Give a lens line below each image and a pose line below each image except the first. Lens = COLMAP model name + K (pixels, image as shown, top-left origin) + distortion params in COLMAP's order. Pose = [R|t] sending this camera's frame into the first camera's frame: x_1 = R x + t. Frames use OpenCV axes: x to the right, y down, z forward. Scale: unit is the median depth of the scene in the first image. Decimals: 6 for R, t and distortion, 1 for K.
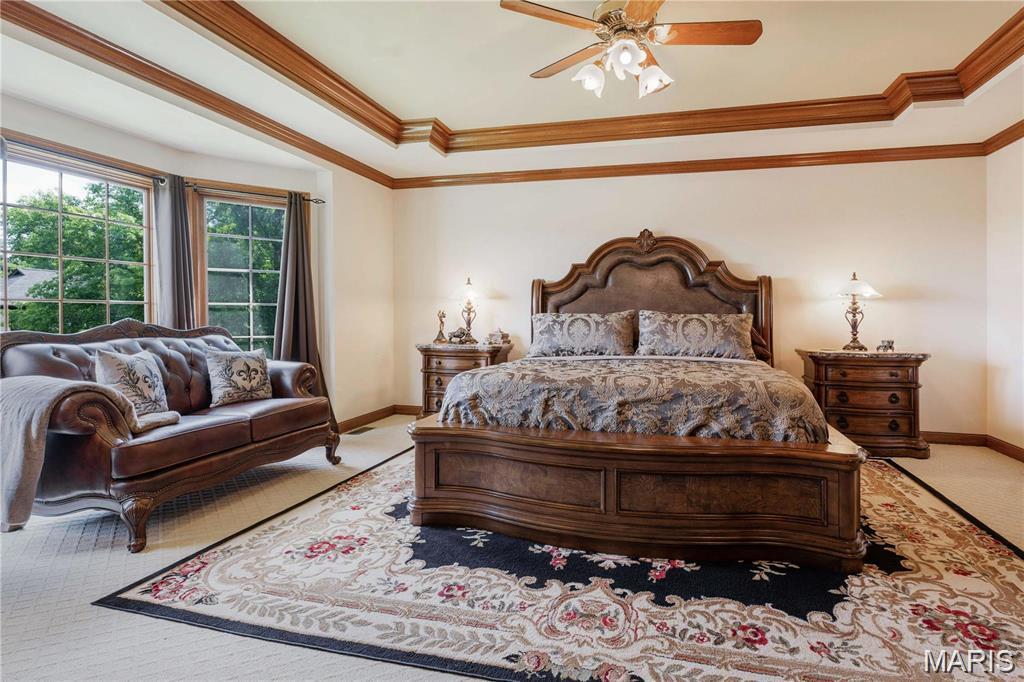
lens RADIAL K [[493.6, 0, 556.6], [0, 493.6, 315.2], [0, 0, 1]] dist [-0.000327, -0.000397]
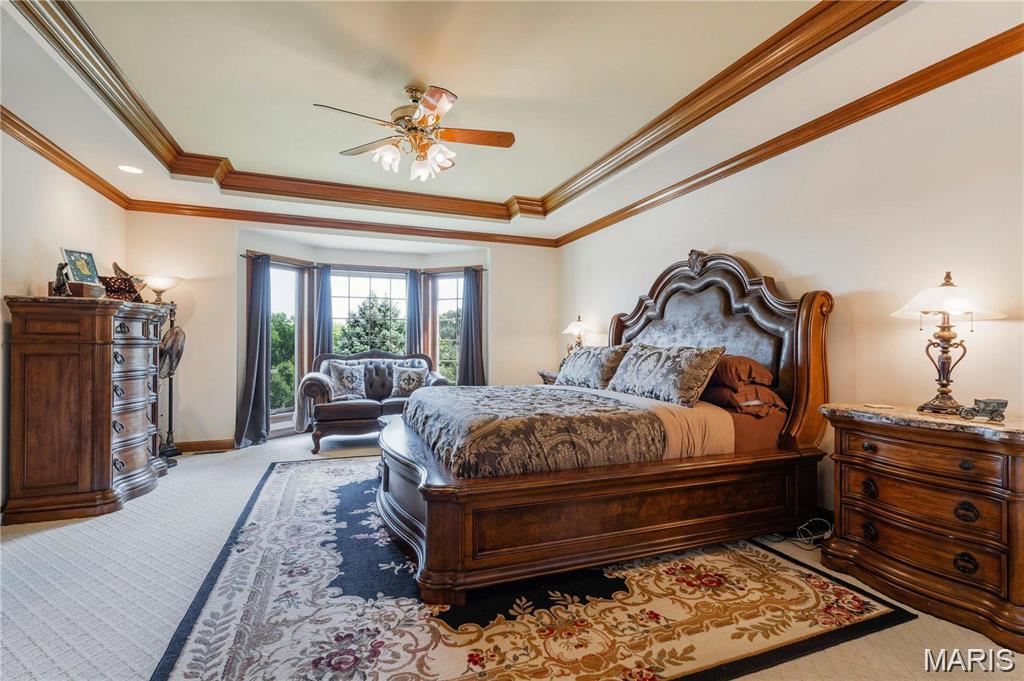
lens RADIAL K [[470.3, 0, 513.1], [0, 470.3, 346.7], [0, 0, 1]] dist [-0.000765, -0.000180]
pose [[0.565104, 0.000423, -0.825020, 1.481617], [-0.011388, 0.999909, -0.007288, 0.011320], [0.824941, 0.013514, 0.565057, 0.600090]]
